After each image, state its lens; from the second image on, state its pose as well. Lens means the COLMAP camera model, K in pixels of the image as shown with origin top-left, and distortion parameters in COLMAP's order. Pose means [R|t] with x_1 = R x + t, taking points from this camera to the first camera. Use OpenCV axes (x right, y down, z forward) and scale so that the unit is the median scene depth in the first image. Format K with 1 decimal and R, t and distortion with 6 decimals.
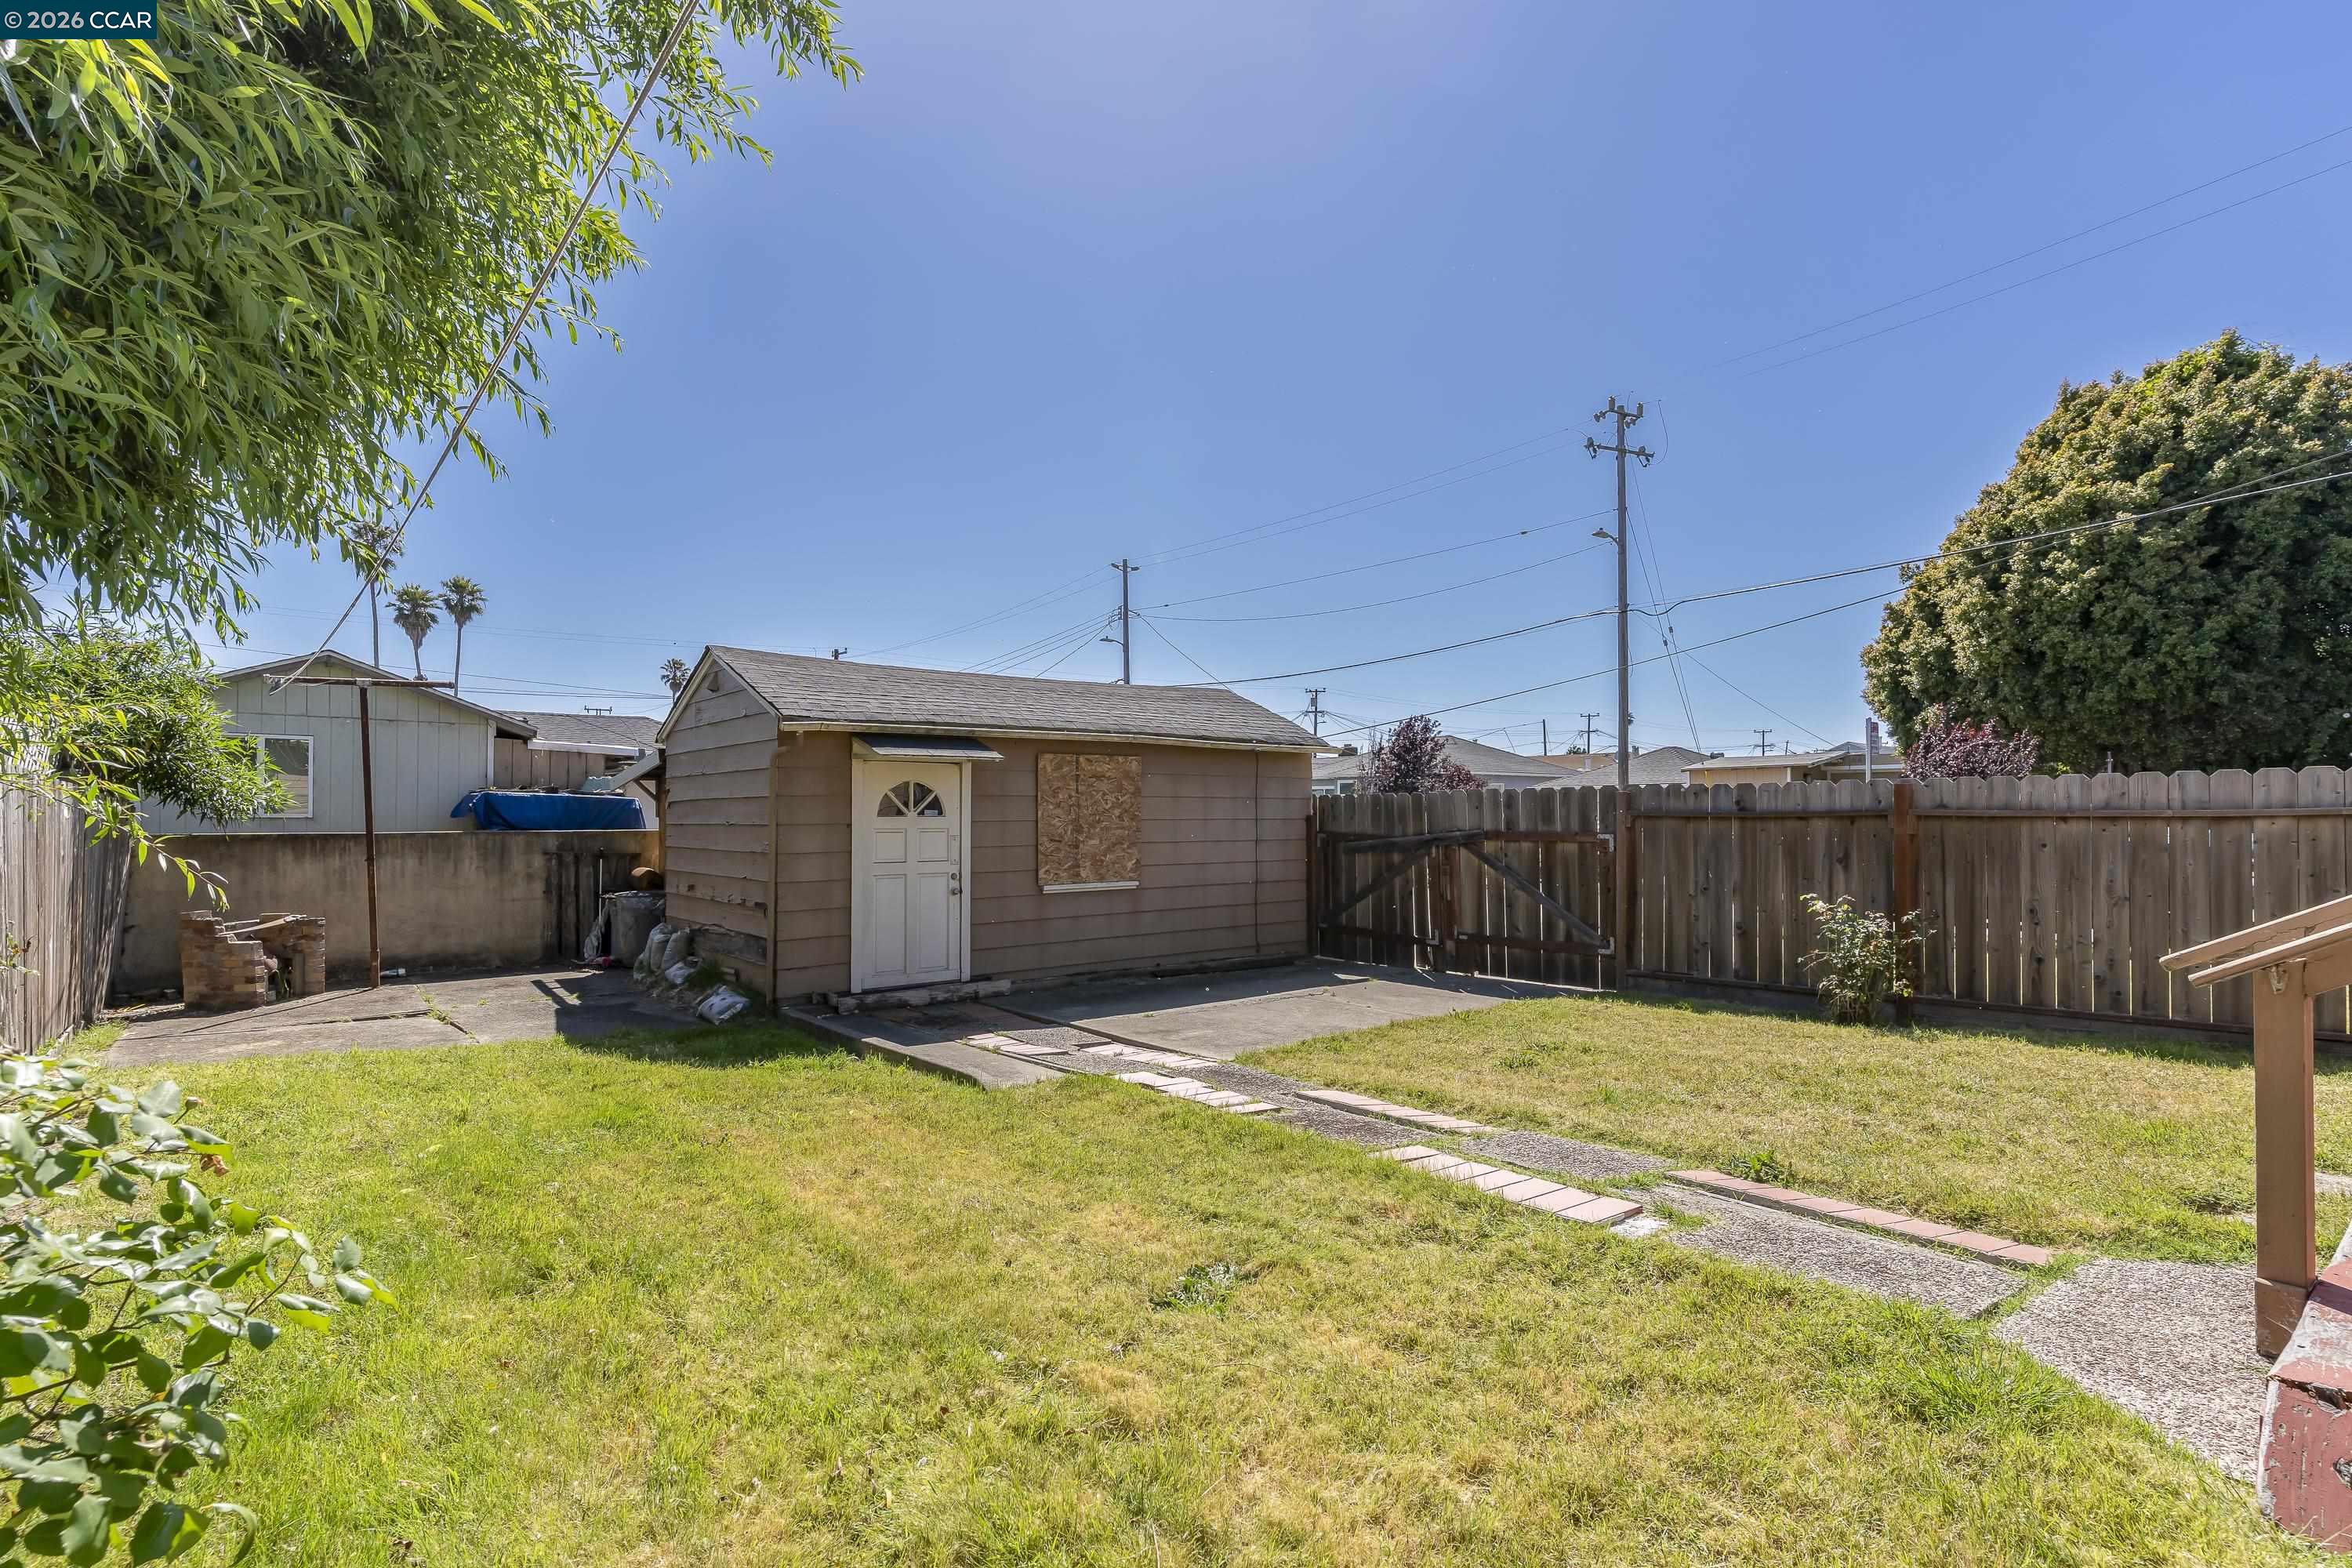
lens RADIAL K [[1156.9, 0, 1180.2], [0, 1156.9, 804.4], [0, 0, 1]] dist [-0.002577, 0.000361]
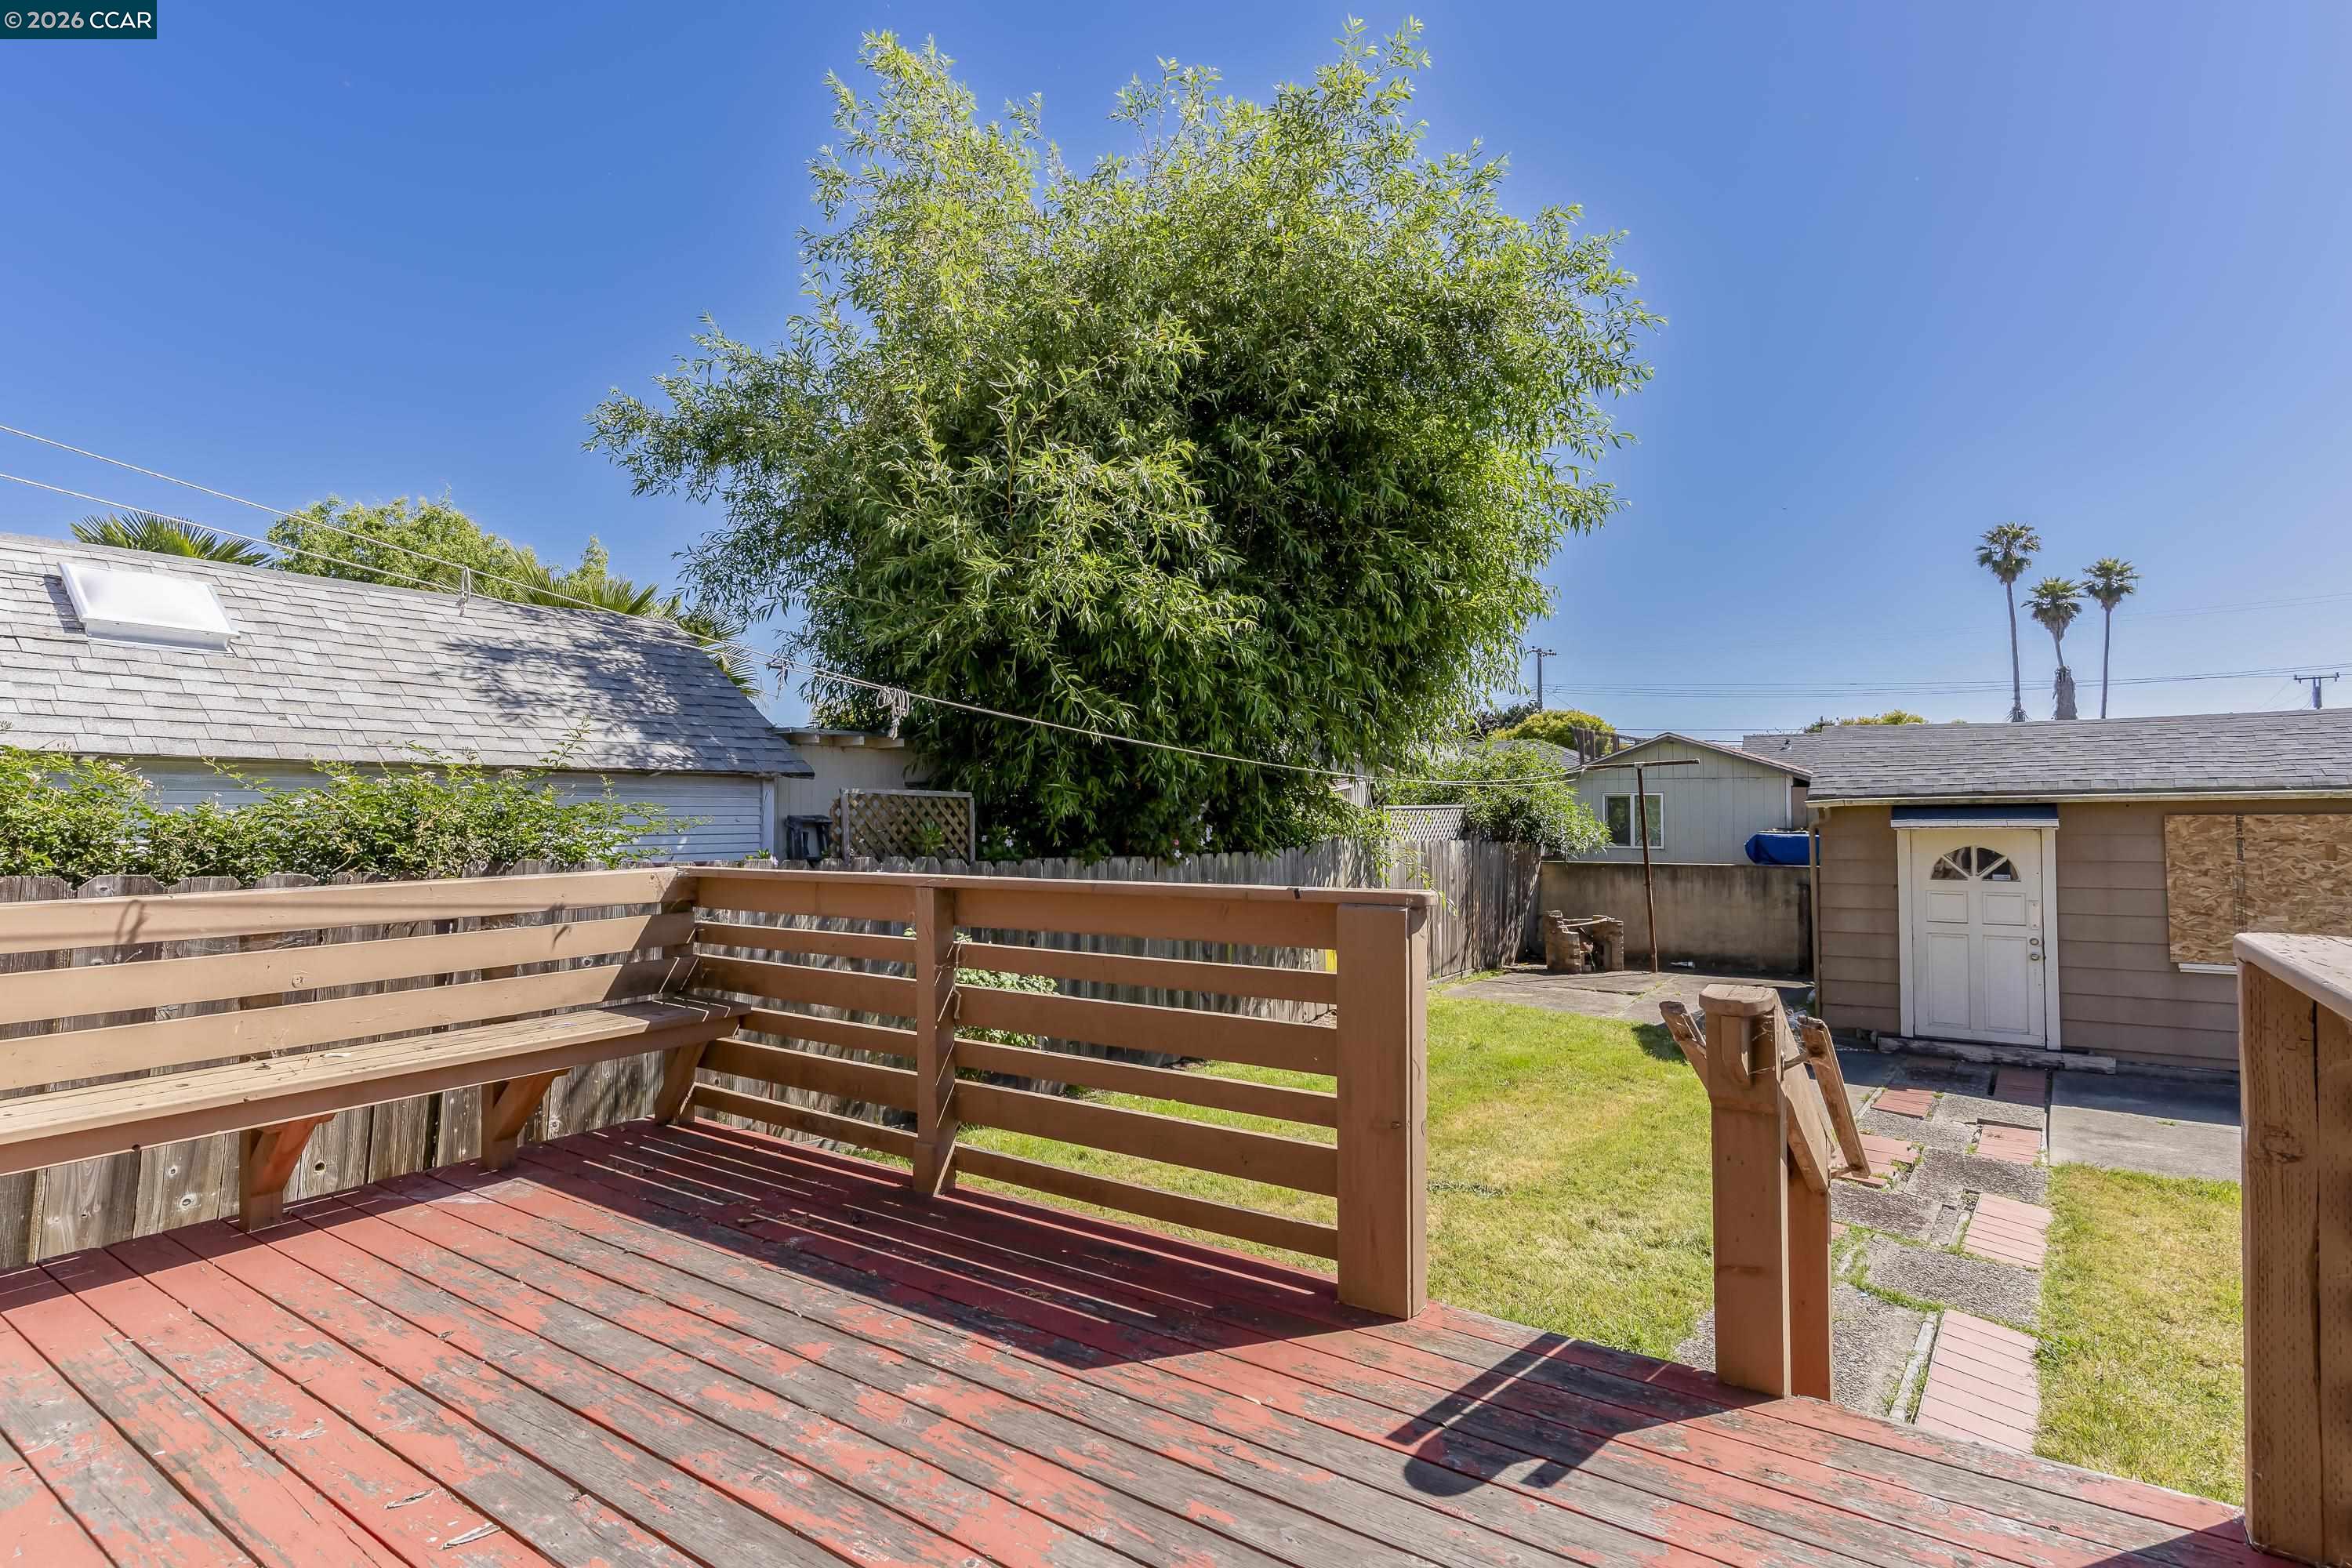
lens RADIAL K [[1140.6, 0, 1074.4], [0, 1140.6, 796.2], [0, 0, 1]] dist [-0.000013, 0.000689]
pose [[0.208177, -0.010803, -0.978032, 0.564398], [0.022893, 0.999719, -0.006169, -0.072216], [0.977823, -0.021106, 0.208366, -0.011414]]
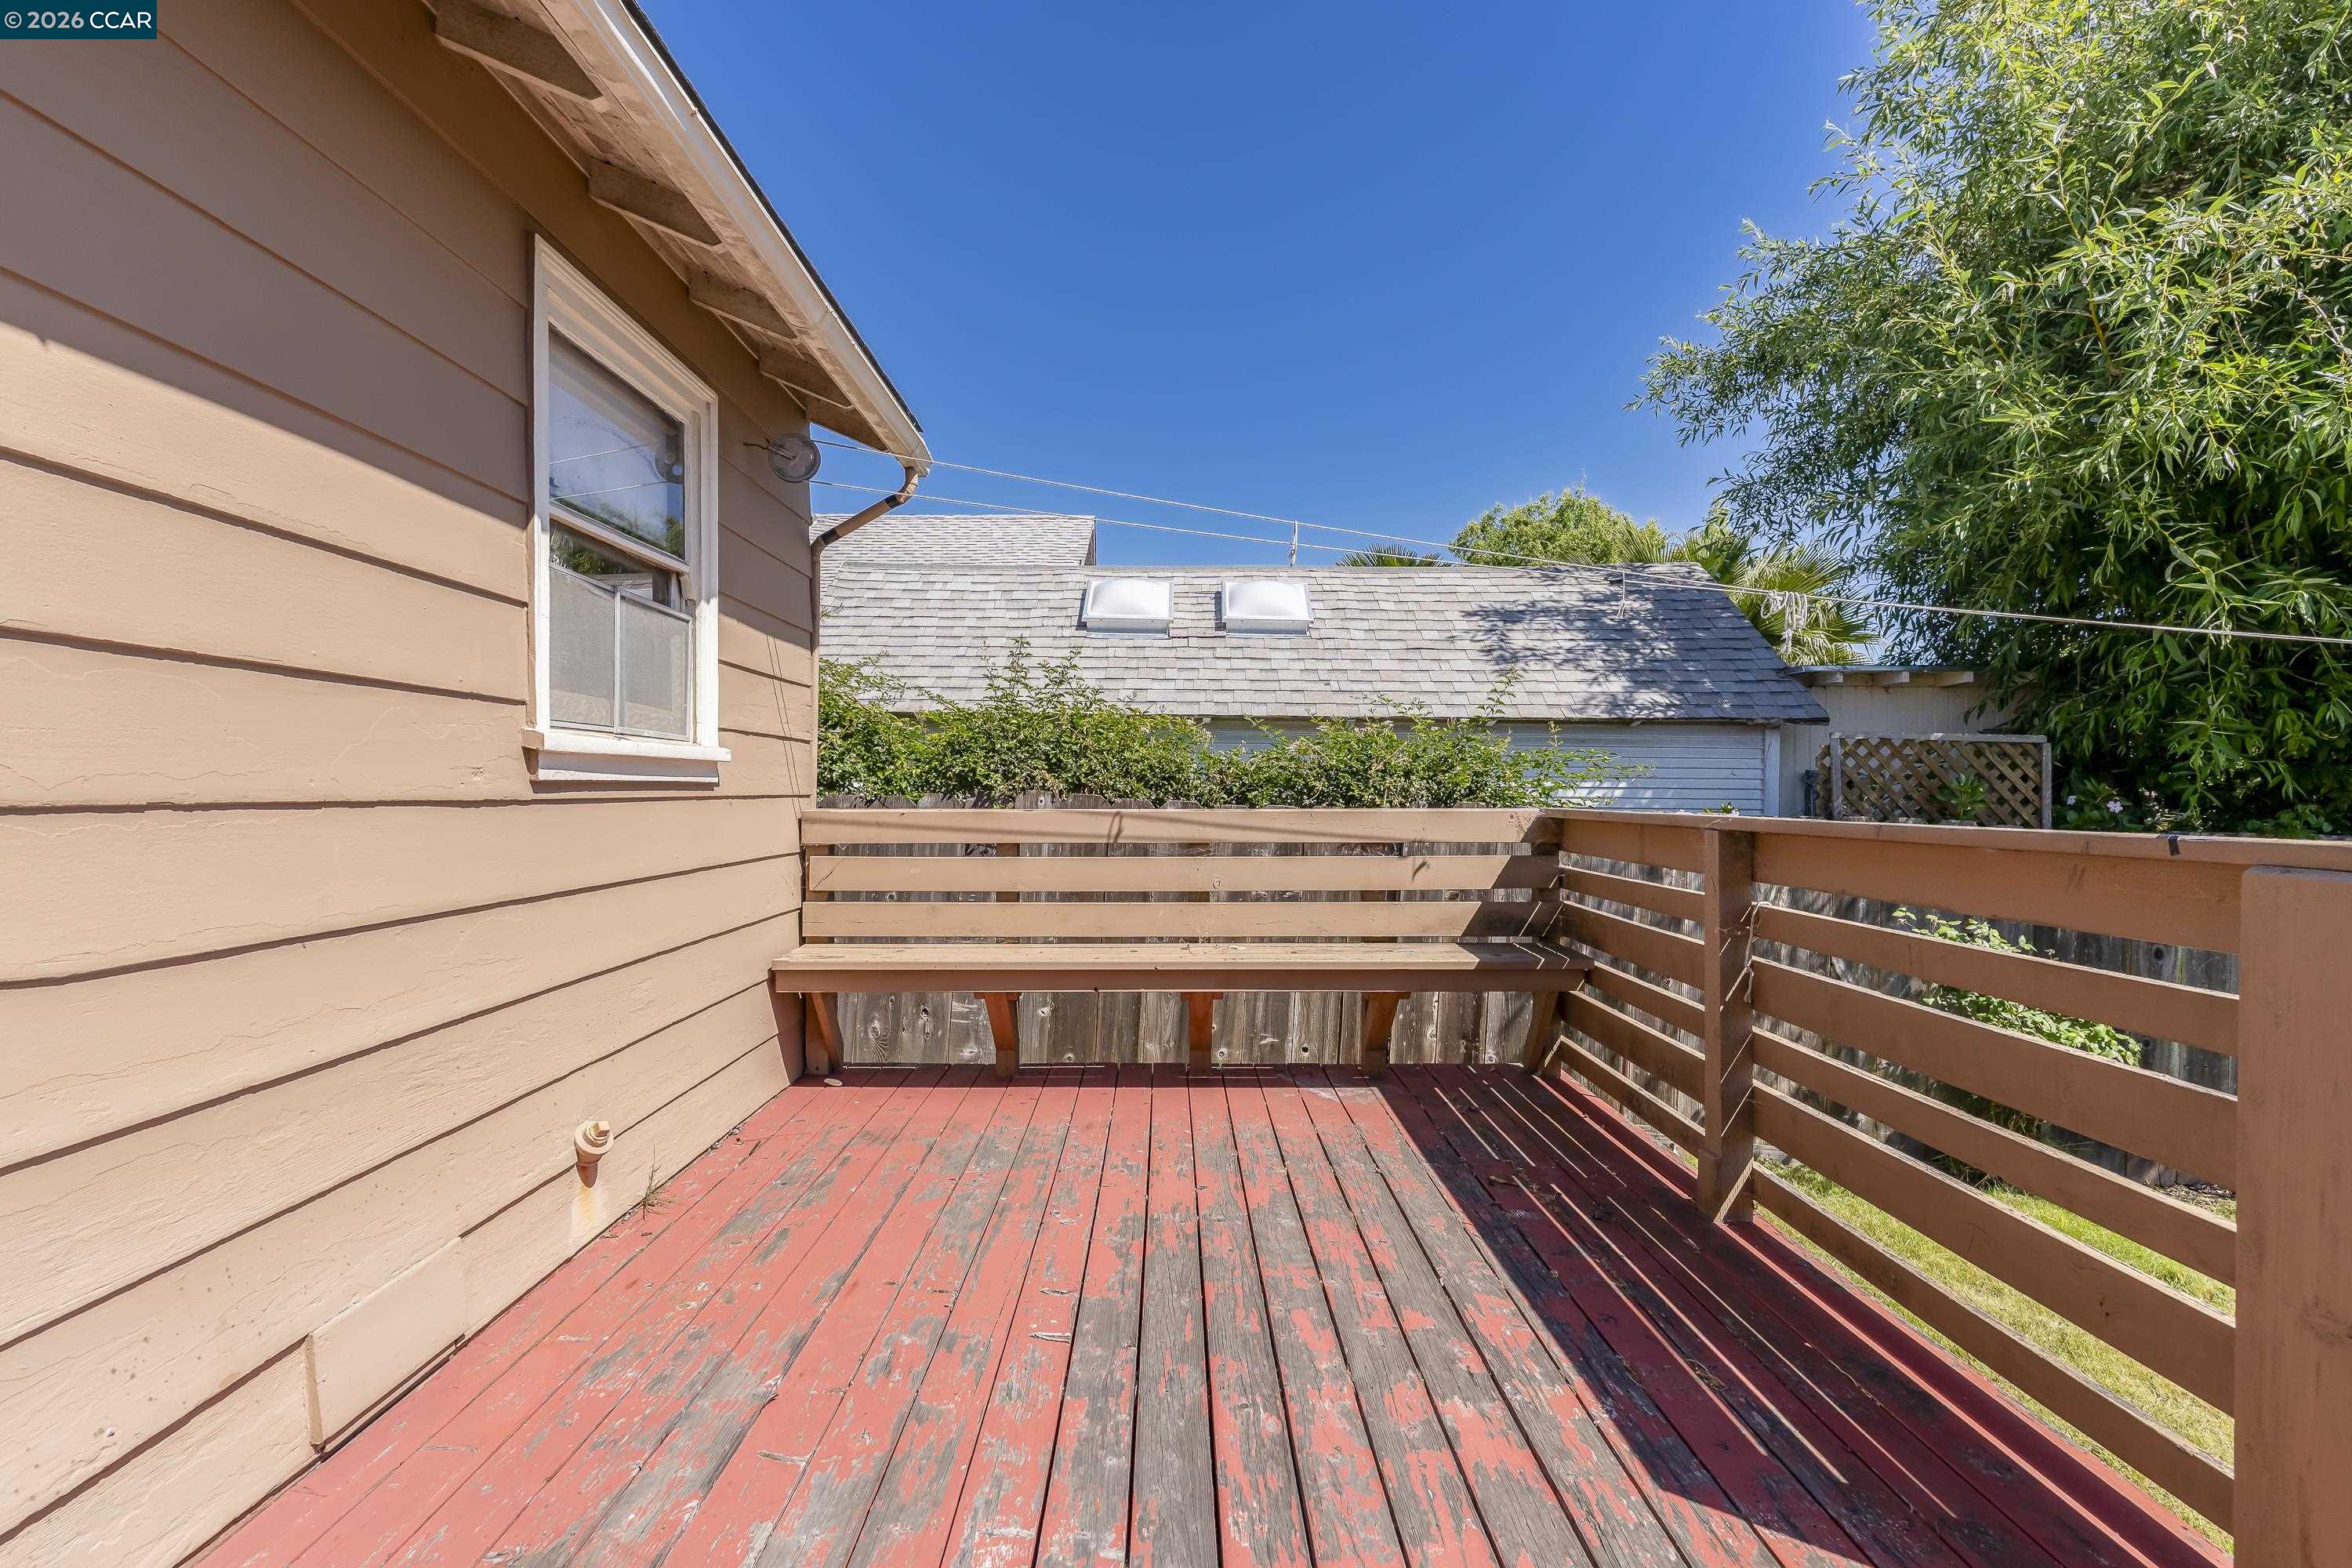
lens RADIAL K [[1111.1, 0, 1168.0], [0, 1111.1, 784.2], [0, 0, 1]] dist [0.000416, -0.000235]
pose [[-0.647696, -0.003859, -0.761889, 0.488815], [0.003517, 0.999961, -0.008055, -0.053356], [0.761891, -0.007897, -0.647657, 0.113308]]
